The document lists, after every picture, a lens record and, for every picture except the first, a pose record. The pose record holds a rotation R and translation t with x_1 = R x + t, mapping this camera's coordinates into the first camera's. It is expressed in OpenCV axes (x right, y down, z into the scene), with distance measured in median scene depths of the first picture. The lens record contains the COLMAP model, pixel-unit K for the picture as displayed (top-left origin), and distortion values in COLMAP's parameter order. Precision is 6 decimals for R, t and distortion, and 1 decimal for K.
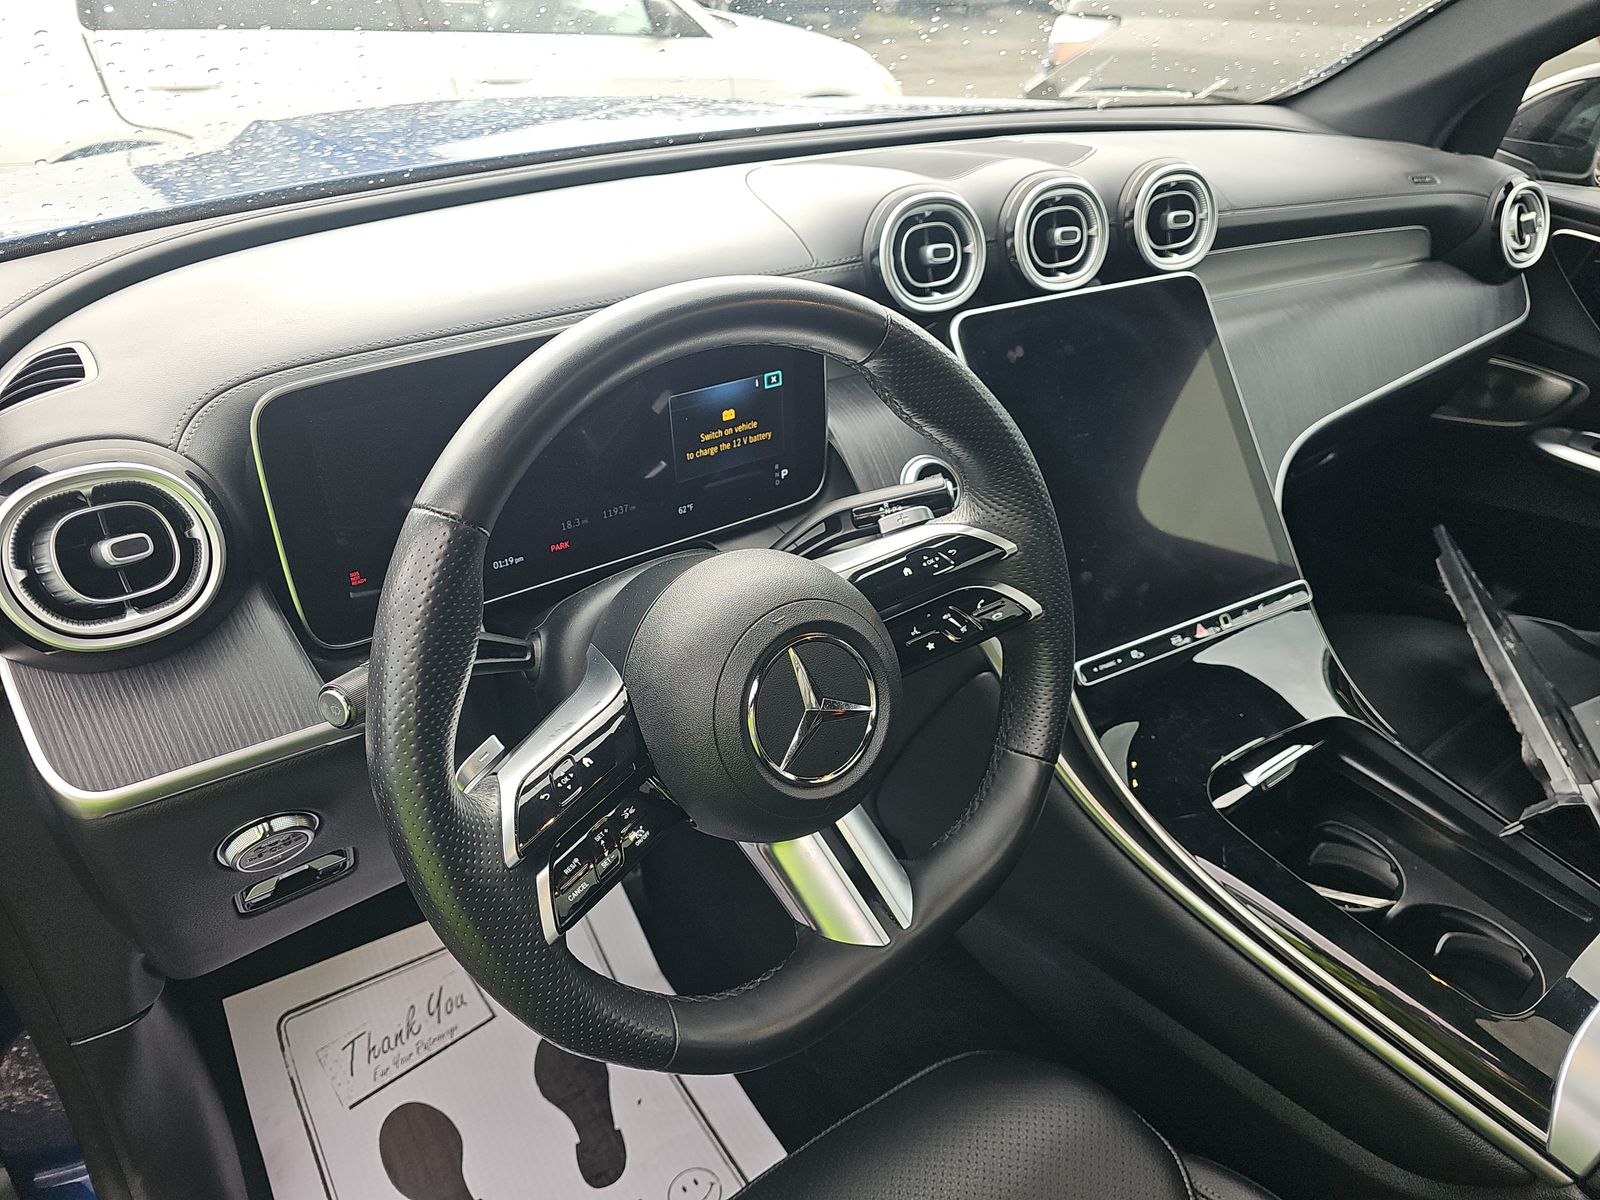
lens RADIAL K [[1005.2, 0, 794.6], [0, 1005.2, 596.7], [0, 0, 1]] dist [0.060538, -0.063264]
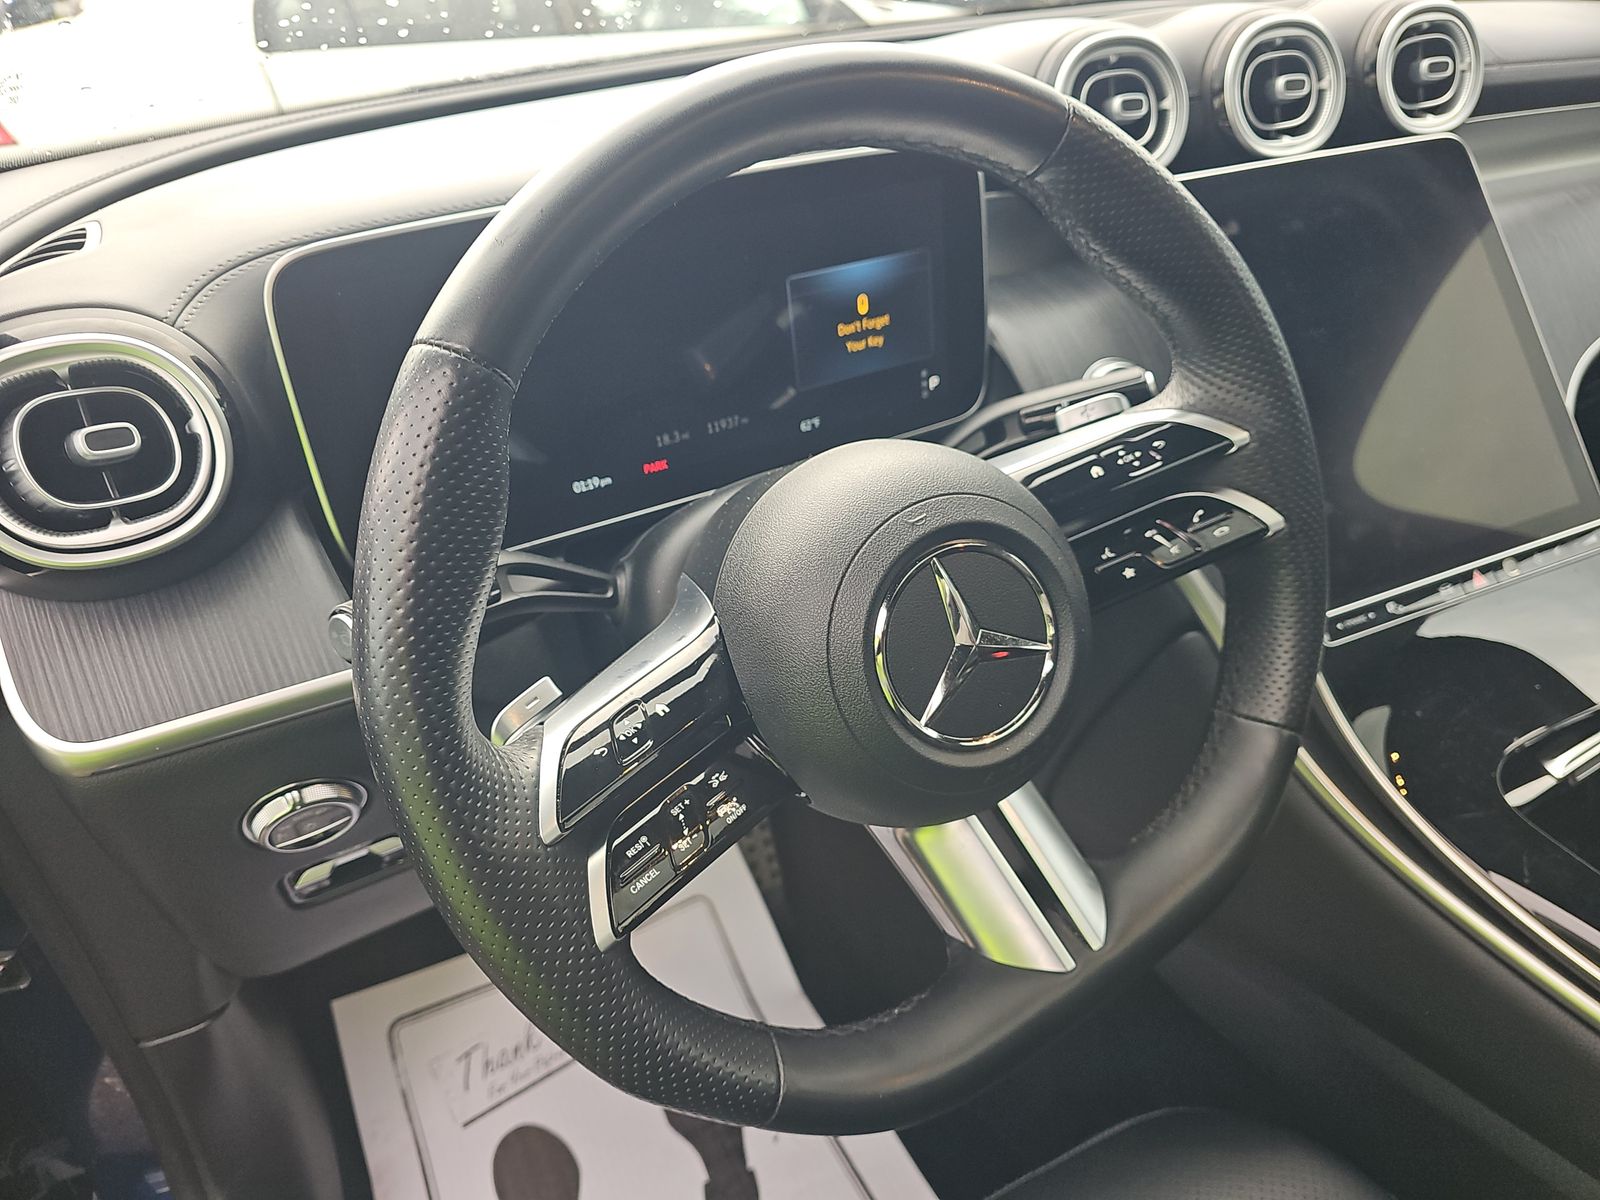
lens RADIAL K [[1051.4, 0, 829.2], [0, 1051.4, 604.0], [0, 0, 1]] dist [0.043050, -0.056121]
pose [[0.992888, -0.004155, -0.118978, 0.008797], [0.004304, 0.999990, 0.000999, 0.072208], [0.118973, -0.001504, 0.992896, 0.204849]]
